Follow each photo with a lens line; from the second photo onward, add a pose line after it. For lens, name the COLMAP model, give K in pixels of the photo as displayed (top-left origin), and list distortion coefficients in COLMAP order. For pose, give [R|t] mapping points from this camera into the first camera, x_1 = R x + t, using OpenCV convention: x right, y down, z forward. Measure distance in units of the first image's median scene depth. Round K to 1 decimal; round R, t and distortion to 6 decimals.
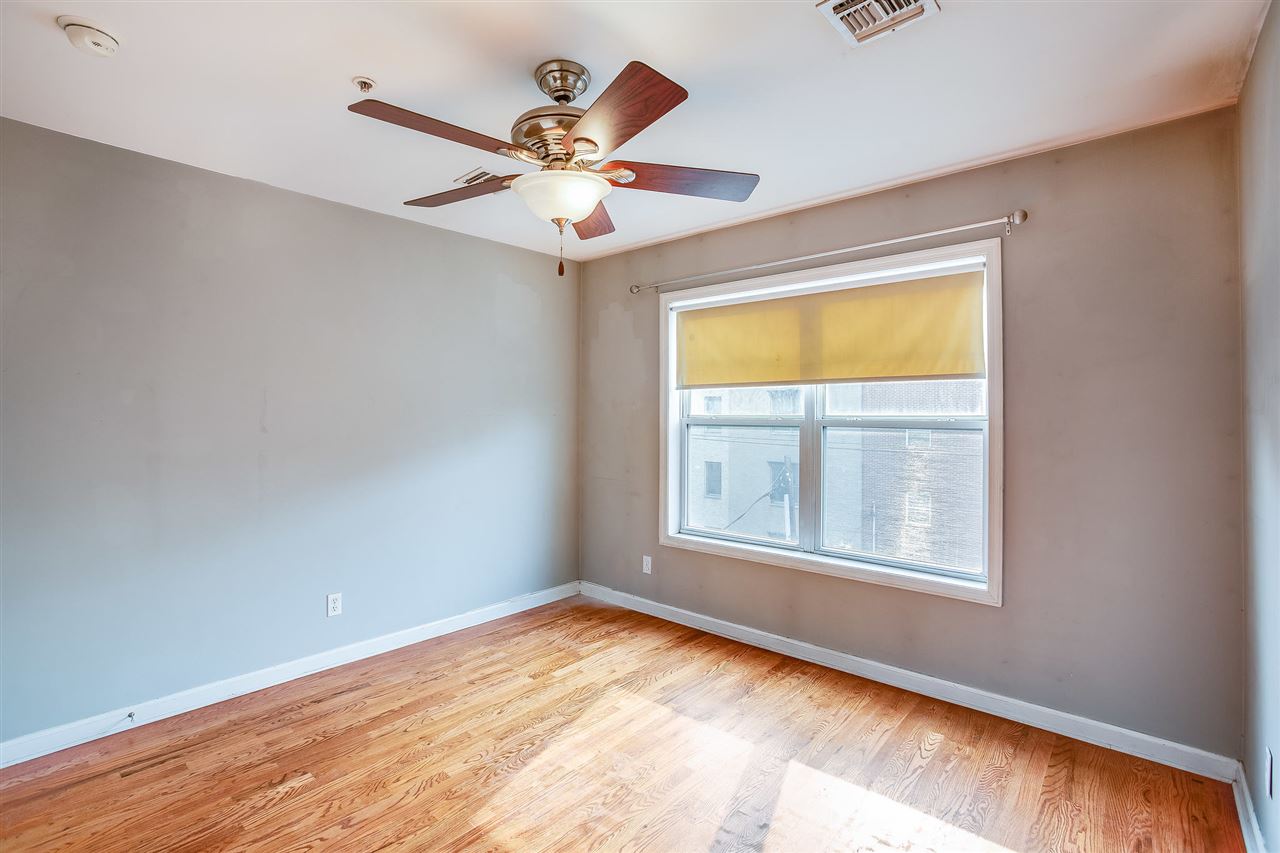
lens RADIAL K [[587.7, 0, 636.3], [0, 587.7, 413.1], [0, 0, 1]] dist [-0.069536, 0.037728]
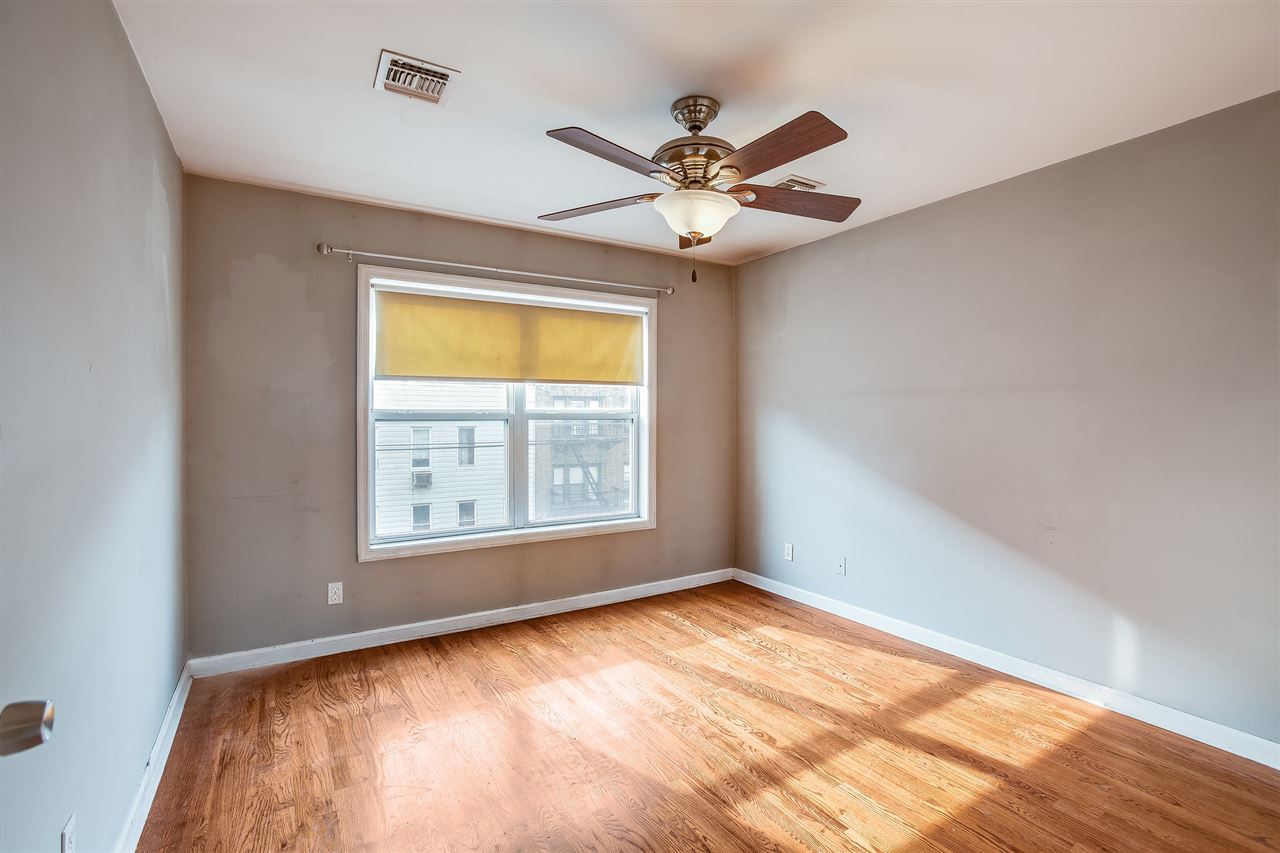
lens RADIAL K [[587.7, 0, 636.3], [0, 587.7, 413.1], [0, 0, 1]] dist [-0.069536, 0.037728]
pose [[0.288458, 0.001445, 0.957491, -0.765374], [0.000837, 0.999998, -0.001761, 0.014603], [-0.957492, 0.001309, 0.288456, 0.454211]]
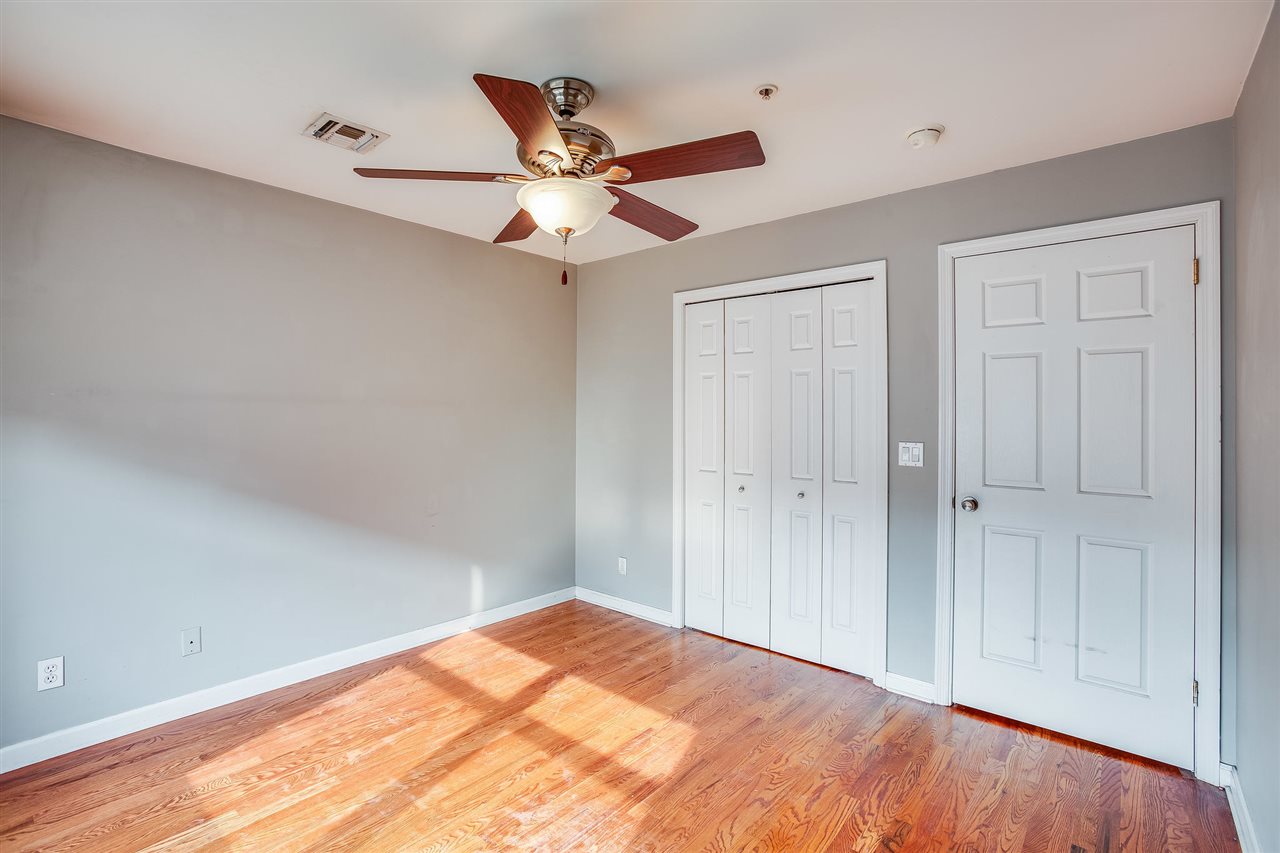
lens RADIAL K [[587.7, 0, 636.3], [0, 587.7, 413.1], [0, 0, 1]] dist [-0.069536, 0.037728]
pose [[-0.999707, -0.016497, -0.017705, -0.137774], [-0.016314, 0.999813, -0.010385, -0.001892], [0.017873, -0.010093, -0.999789, 1.203164]]
